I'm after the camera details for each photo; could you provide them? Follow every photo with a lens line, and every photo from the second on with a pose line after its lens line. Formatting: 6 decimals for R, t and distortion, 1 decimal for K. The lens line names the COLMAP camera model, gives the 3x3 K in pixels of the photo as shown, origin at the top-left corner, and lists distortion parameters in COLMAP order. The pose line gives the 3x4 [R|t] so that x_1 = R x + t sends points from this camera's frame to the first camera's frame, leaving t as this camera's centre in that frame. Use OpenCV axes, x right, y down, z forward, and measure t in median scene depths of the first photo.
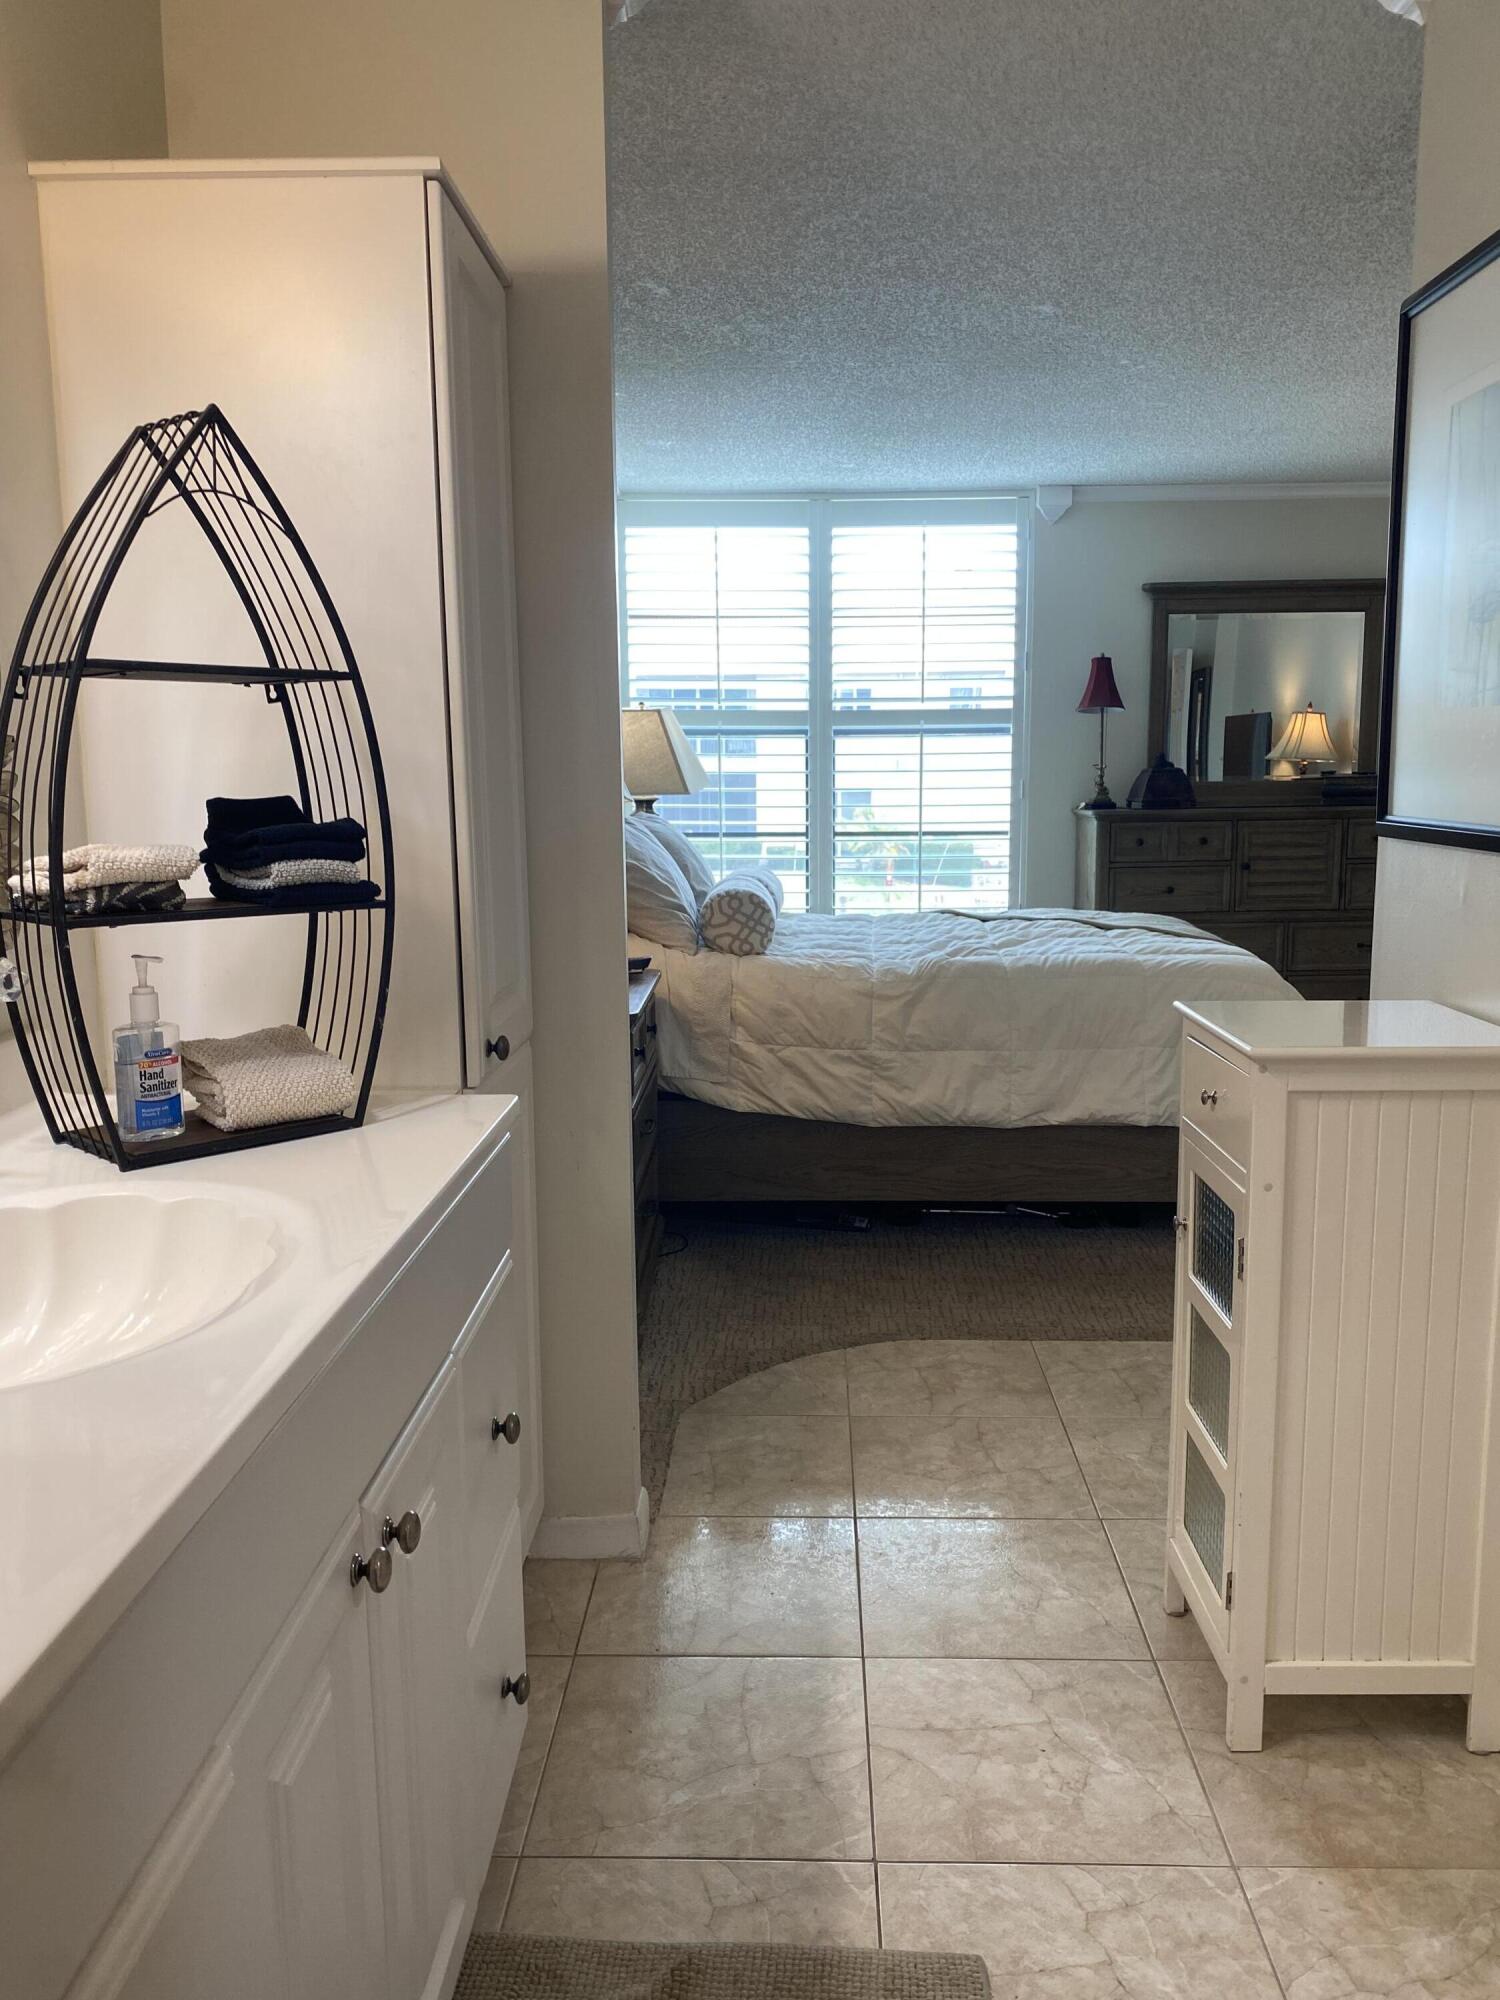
lens RADIAL K [[1527.7, 0, 755.9], [0, 1527.7, 1003.0], [0, 0, 1]] dist [0.011397, 0.001445]
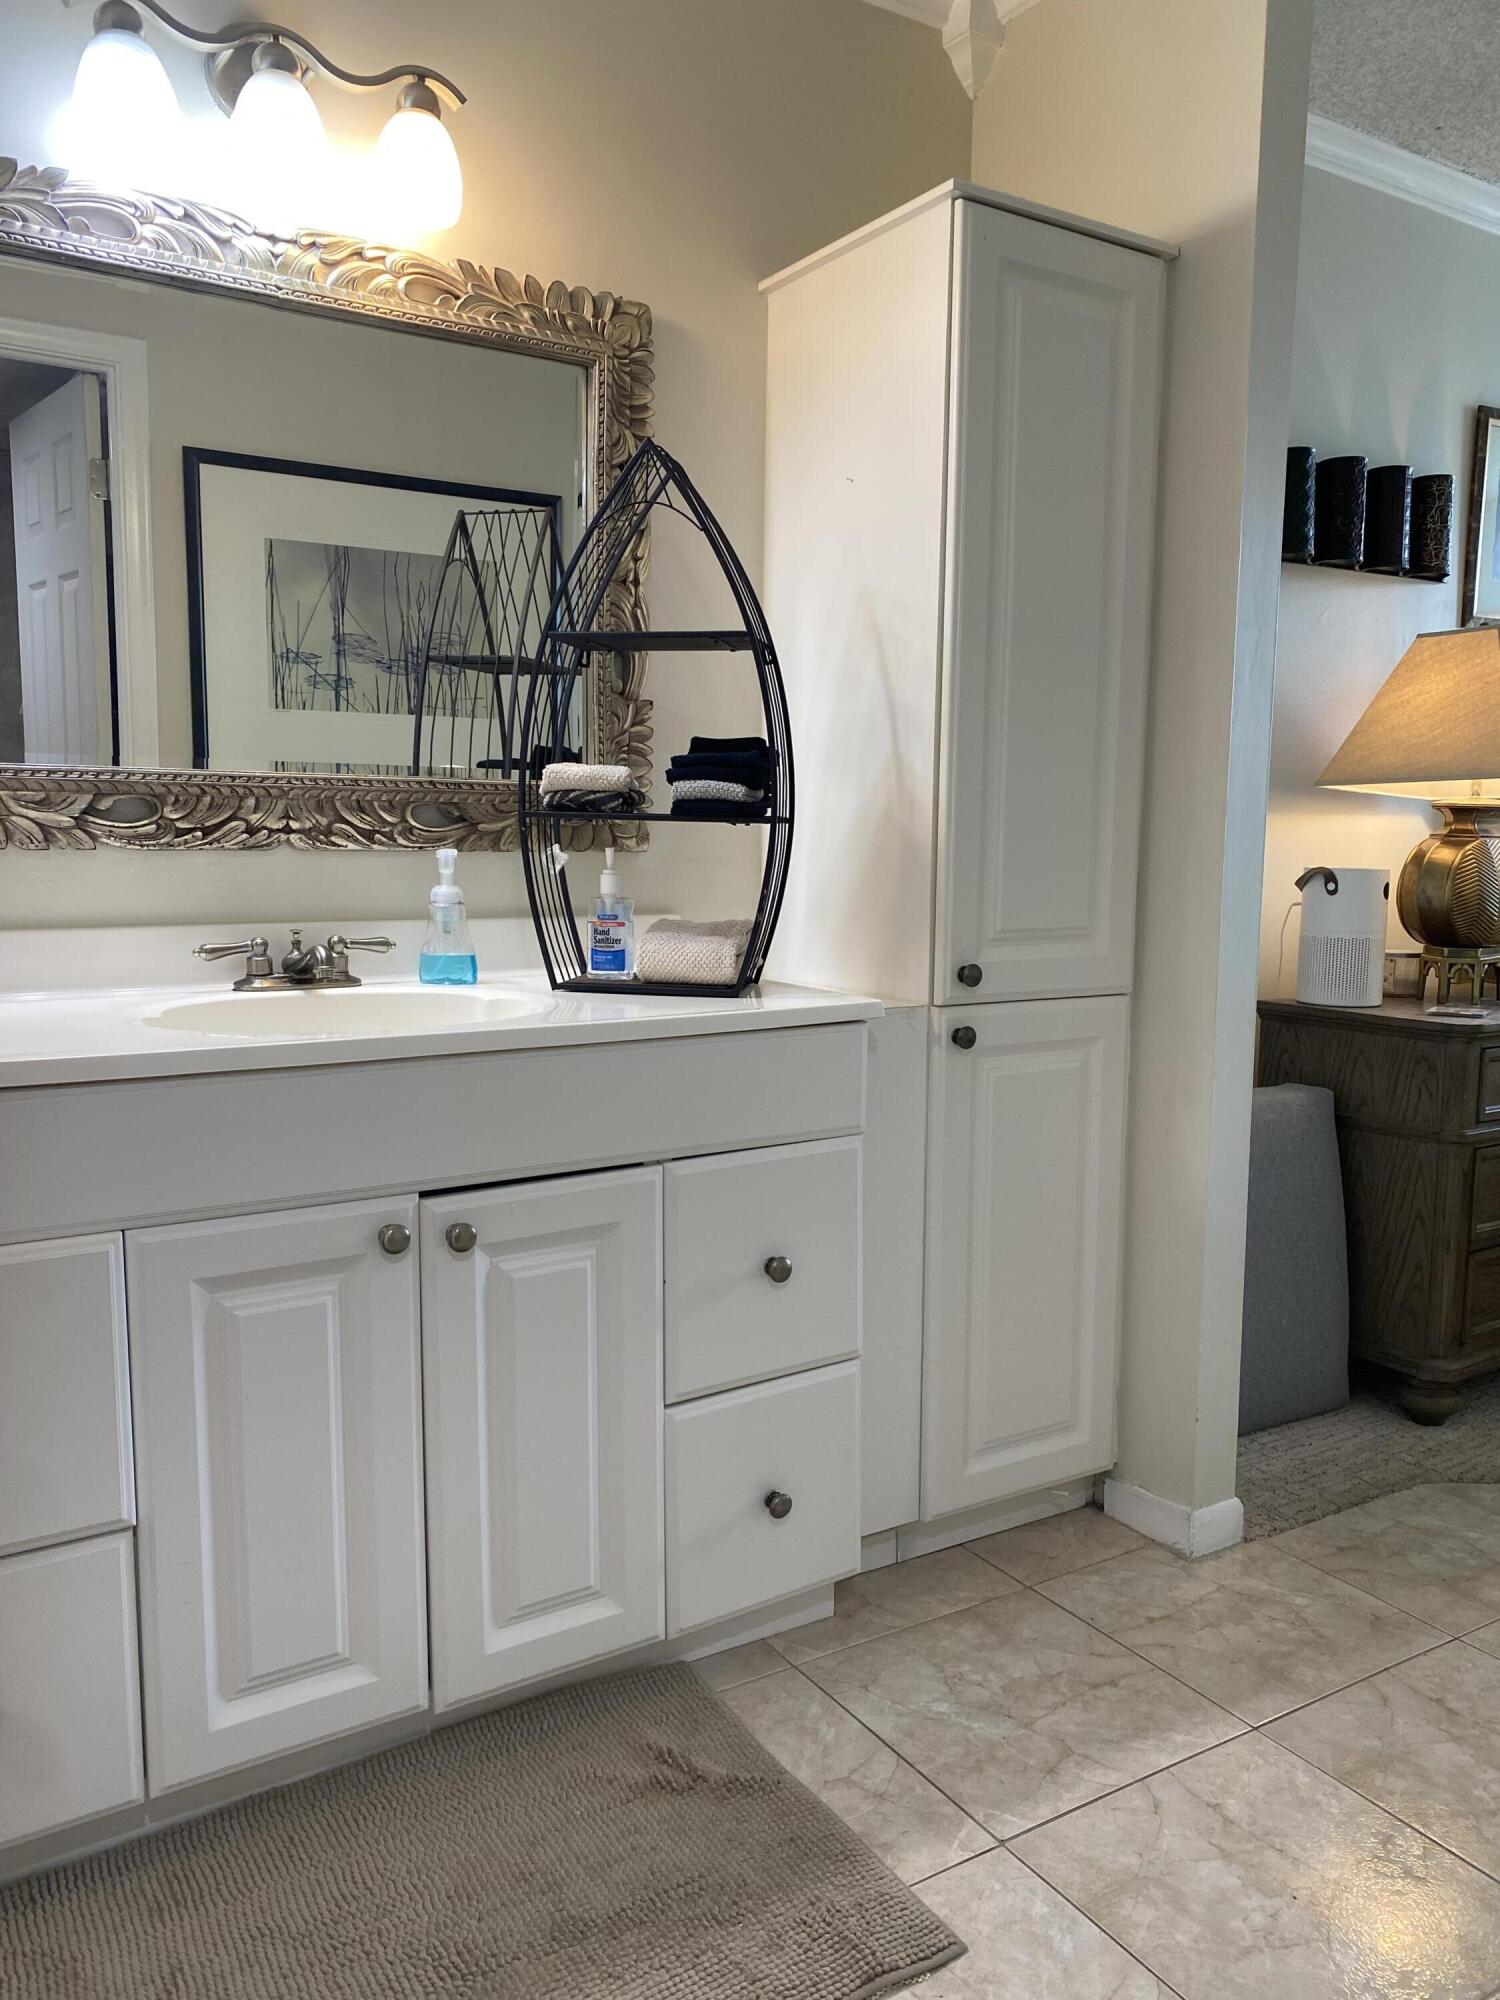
lens RADIAL K [[1527.7, 0, 761.7], [0, 1527.7, 996.6], [0, 0, 1]] dist [0.011397, 0.001445]
pose [[0.561491, 0.112522, -0.819797, 0.708044], [-0.141505, 0.989175, 0.038852, 0.025864], [0.815294, 0.094190, 0.571335, 0.285898]]
